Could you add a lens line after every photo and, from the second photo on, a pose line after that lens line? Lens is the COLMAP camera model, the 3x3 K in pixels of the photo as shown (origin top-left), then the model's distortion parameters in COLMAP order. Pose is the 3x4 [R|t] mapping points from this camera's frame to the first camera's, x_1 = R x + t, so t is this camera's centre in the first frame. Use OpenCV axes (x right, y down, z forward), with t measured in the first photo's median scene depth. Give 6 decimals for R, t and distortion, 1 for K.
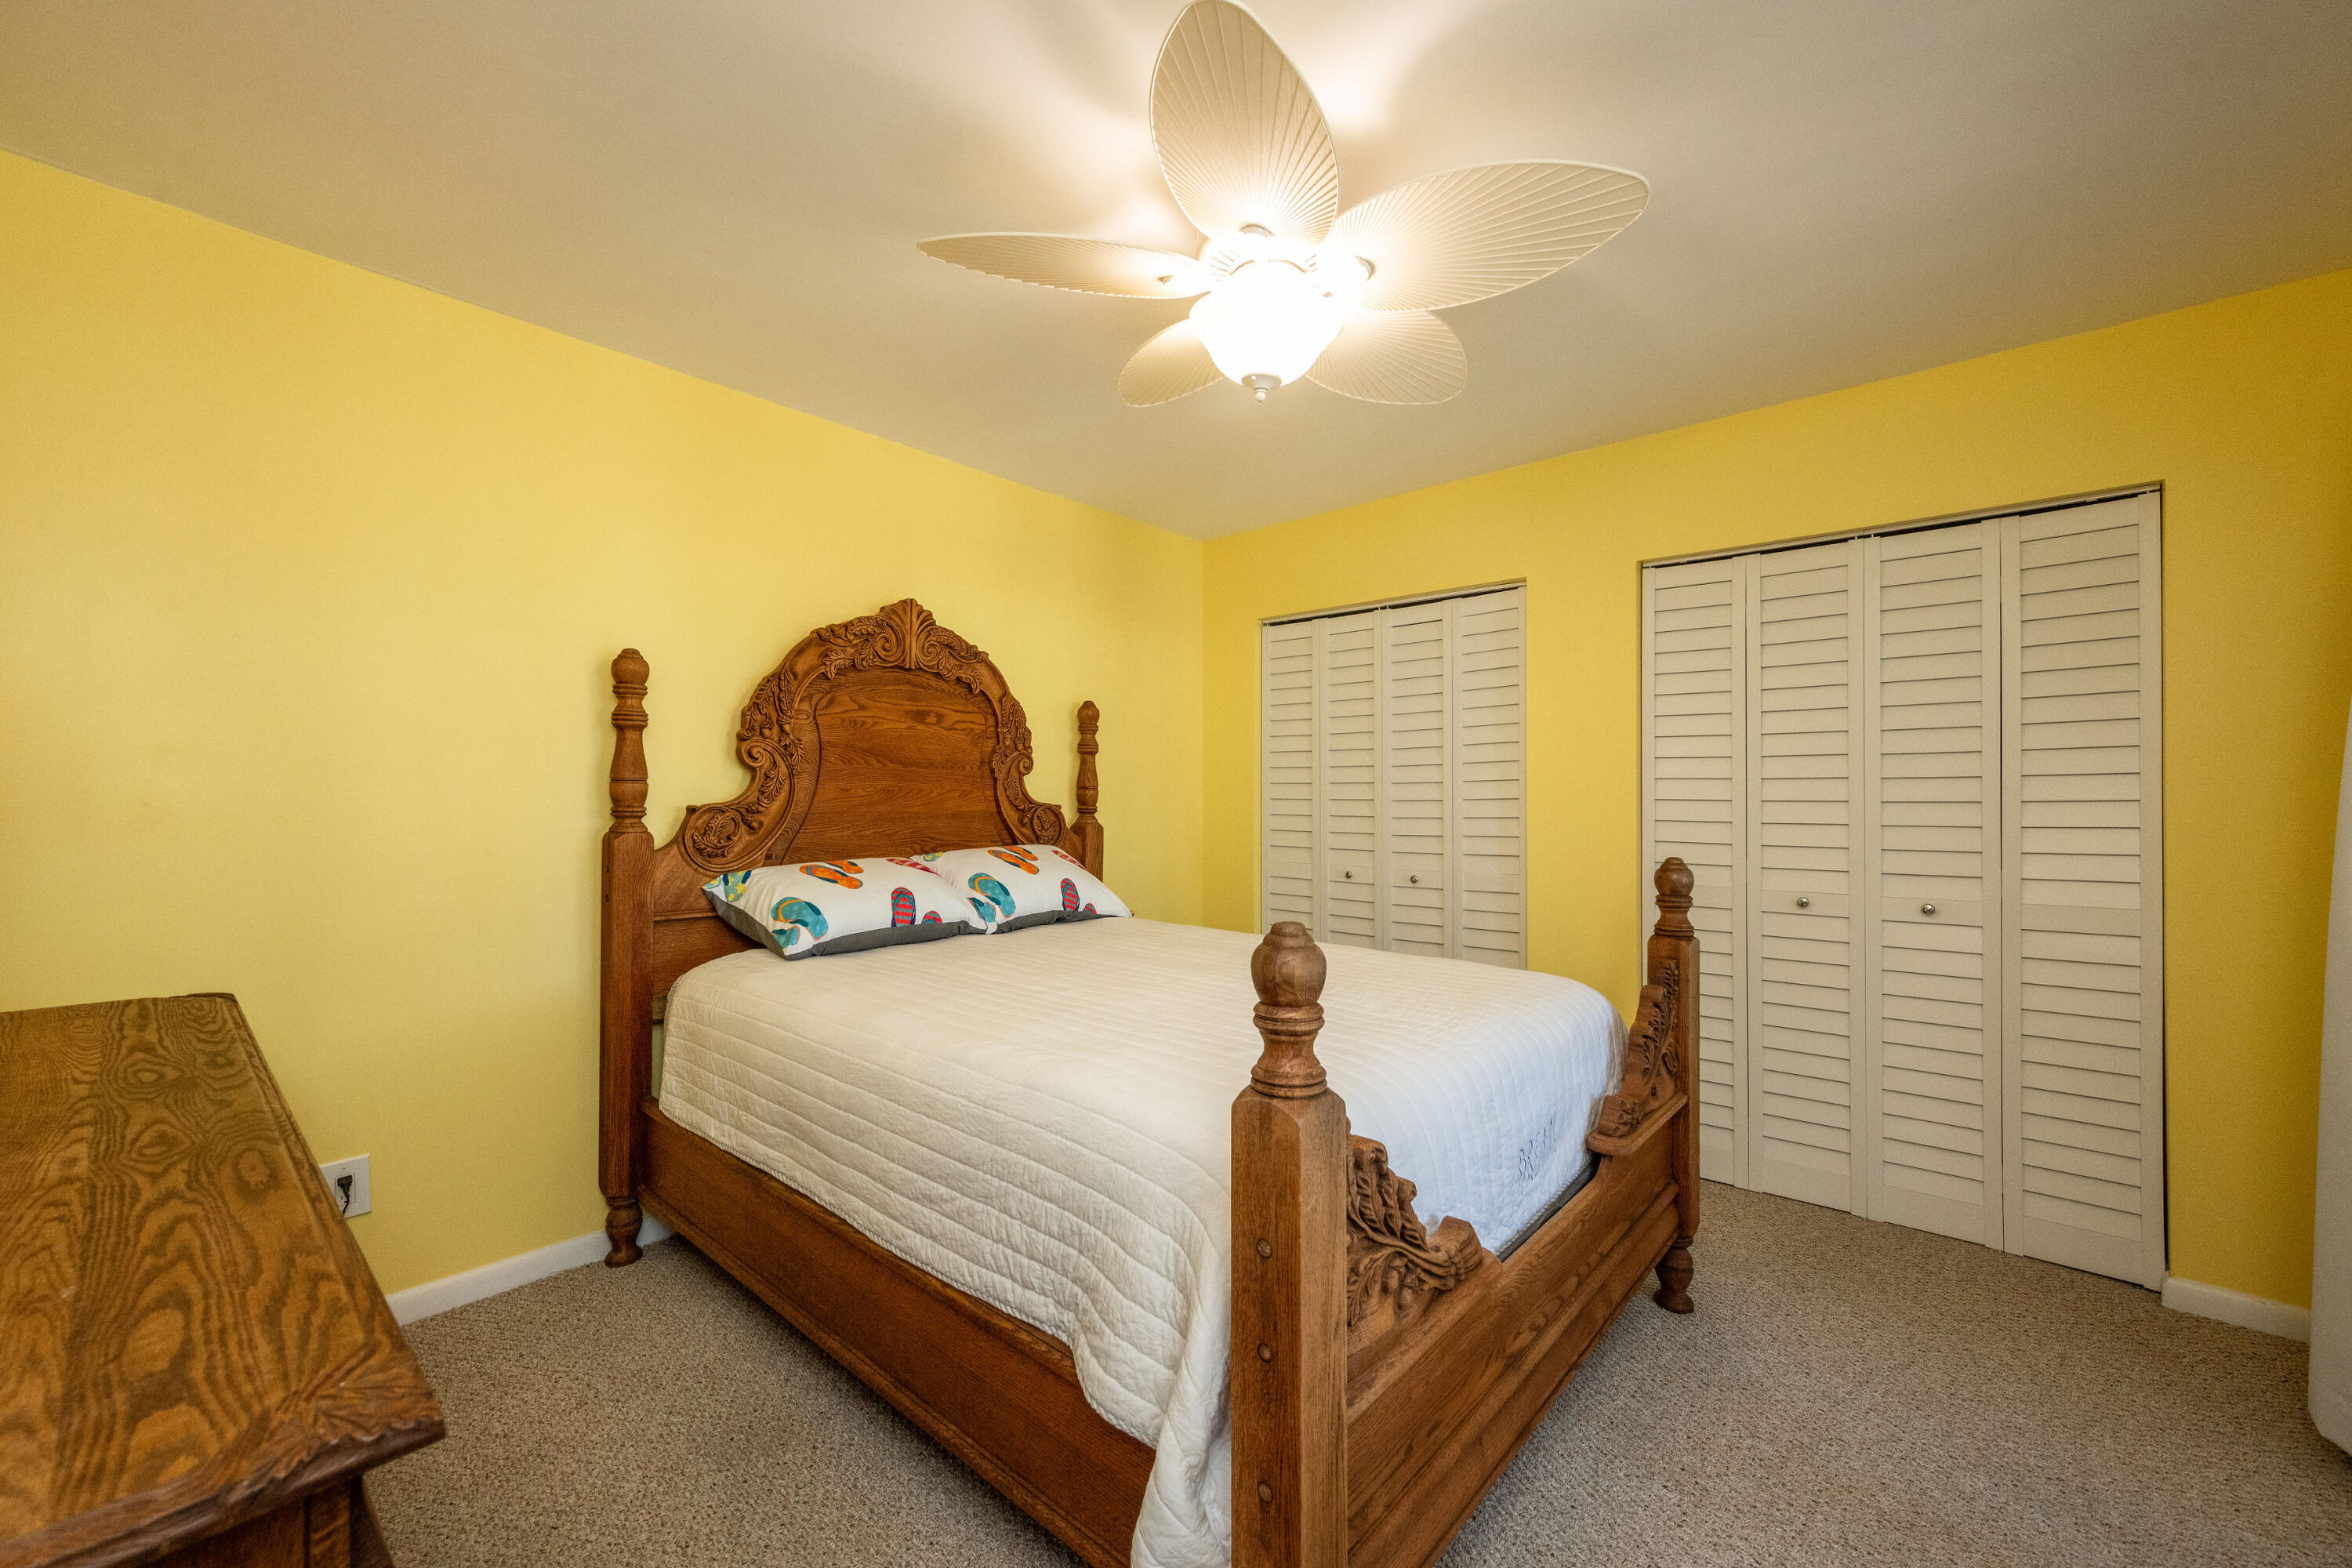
lens RADIAL K [[916.7, 0, 1172.0], [0, 916.7, 789.4], [0, 0, 1]] dist [-0.003108, 0.000440]
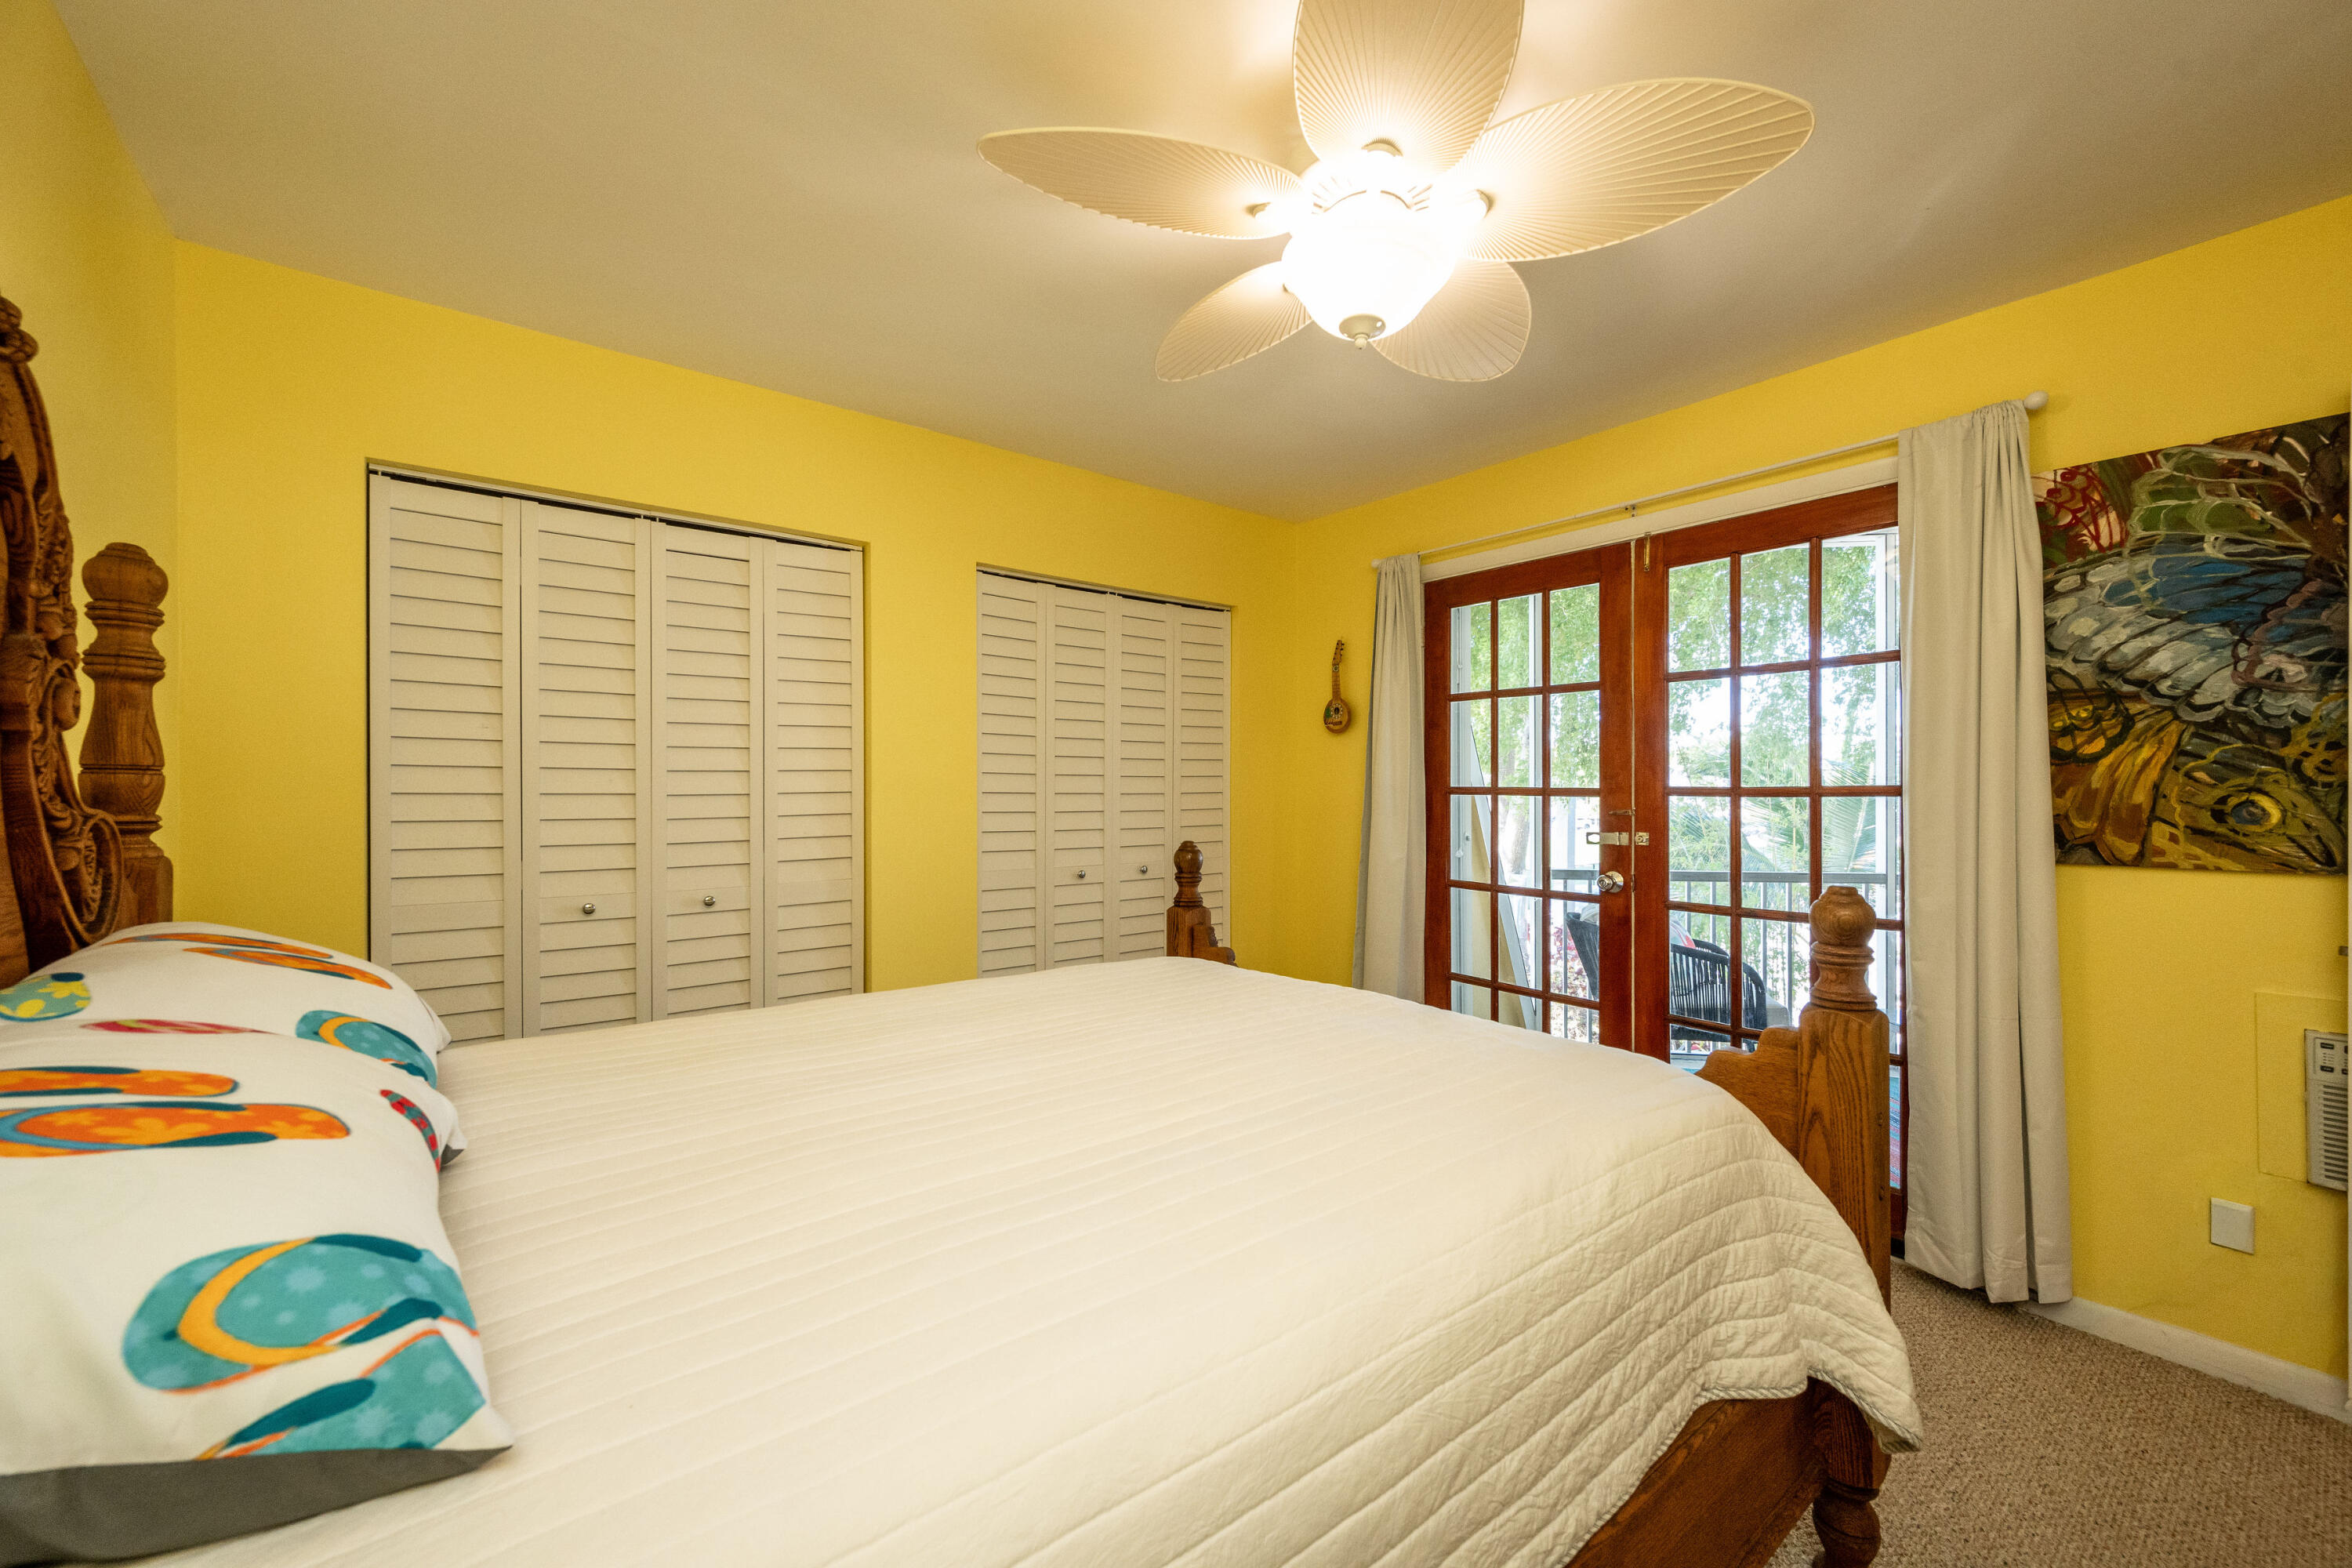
lens RADIAL K [[916.7, 0, 1179.1], [0, 916.7, 792.8], [0, 0, 1]] dist [-0.003108, 0.000440]
pose [[0.173747, -0.002906, 0.984786, -0.480449], [-0.005685, 0.999976, 0.003954, 0.006009], [-0.984774, -0.006286, 0.173726, 0.603408]]
